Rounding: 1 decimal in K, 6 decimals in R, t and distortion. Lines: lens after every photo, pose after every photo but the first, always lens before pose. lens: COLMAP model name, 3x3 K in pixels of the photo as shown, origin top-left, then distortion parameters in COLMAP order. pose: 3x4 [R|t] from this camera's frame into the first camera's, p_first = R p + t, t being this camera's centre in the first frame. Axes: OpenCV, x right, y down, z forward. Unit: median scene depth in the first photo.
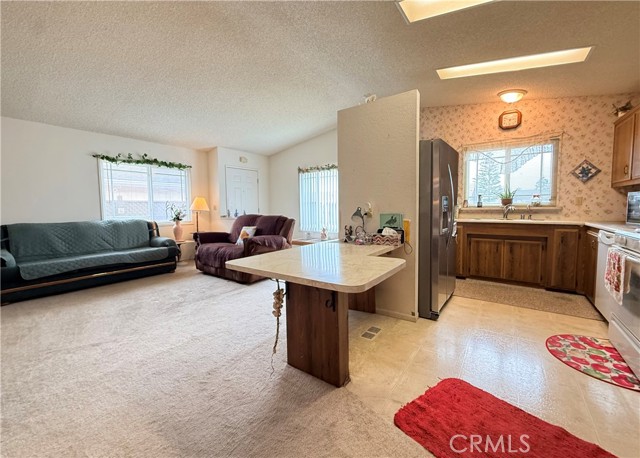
lens RADIAL K [[256.2, 0, 318.8], [0, 256.2, 227.4], [0, 0, 1]] dist [-0.002142, -0.000150]
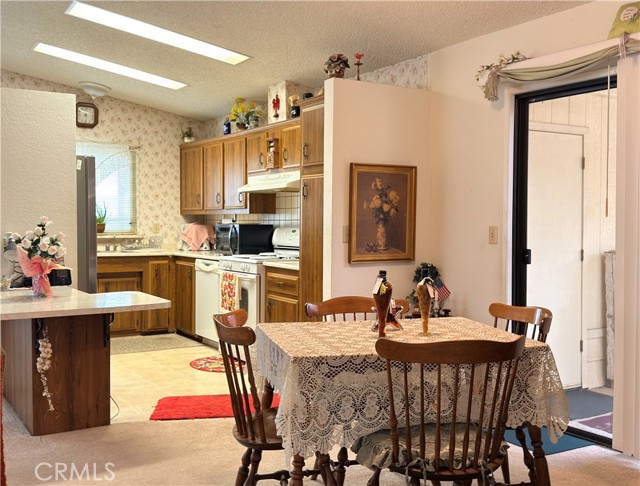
lens RADIAL K [[689.8, 0, 319.7], [0, 689.8, 243.0], [0, 0, 1]] dist [0.001678, 0.000000]
pose [[0.356503, -0.006329, 0.934273, -0.997540], [0.058617, 0.998159, -0.015605, 0.014101], [-0.932454, 0.060328, 0.356217, -0.345207]]
